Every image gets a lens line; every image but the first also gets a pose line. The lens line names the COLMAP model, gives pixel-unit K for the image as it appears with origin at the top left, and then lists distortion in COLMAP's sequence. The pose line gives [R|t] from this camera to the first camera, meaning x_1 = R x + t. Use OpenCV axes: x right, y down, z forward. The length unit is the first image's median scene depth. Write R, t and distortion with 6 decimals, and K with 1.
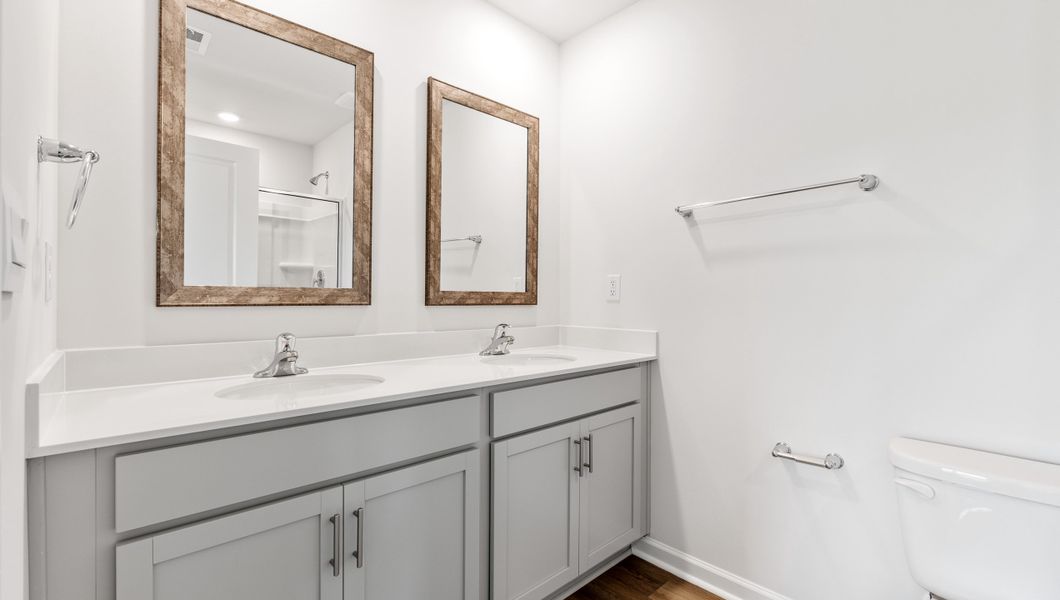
lens RADIAL K [[457.2, 0, 528.8], [0, 457.2, 300.8], [0, 0, 1]] dist [-0.005024, 0.000062]
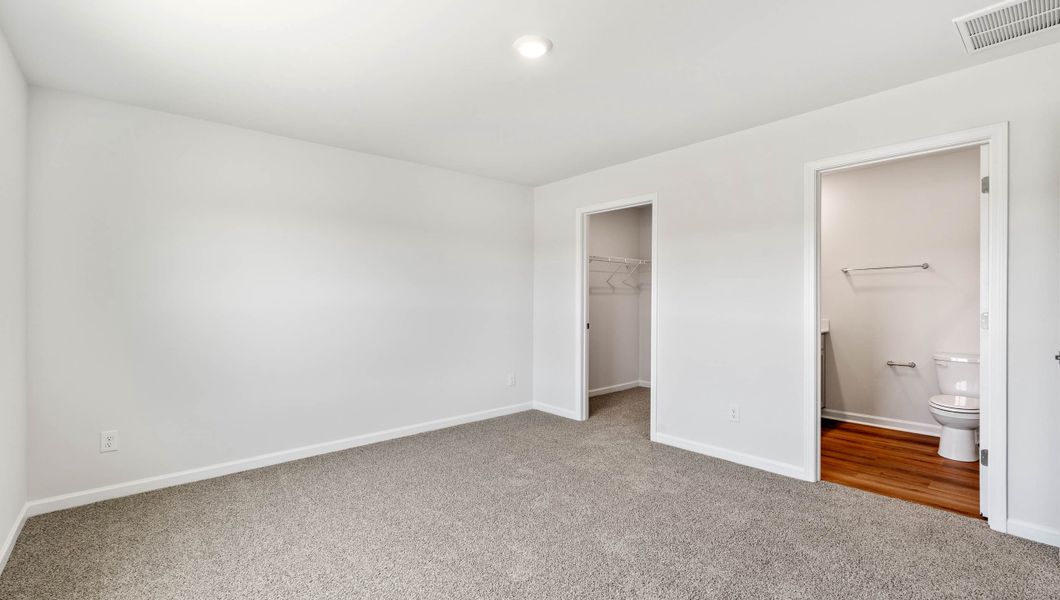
lens RADIAL K [[457.2, 0, 530.8], [0, 457.2, 300.5], [0, 0, 1]] dist [-0.005024, 0.000062]
pose [[0.999305, 0.002861, -0.037176, -1.253886], [-0.002973, 0.999991, -0.002956, -0.024709], [0.037167, 0.003064, 0.999304, -1.507608]]
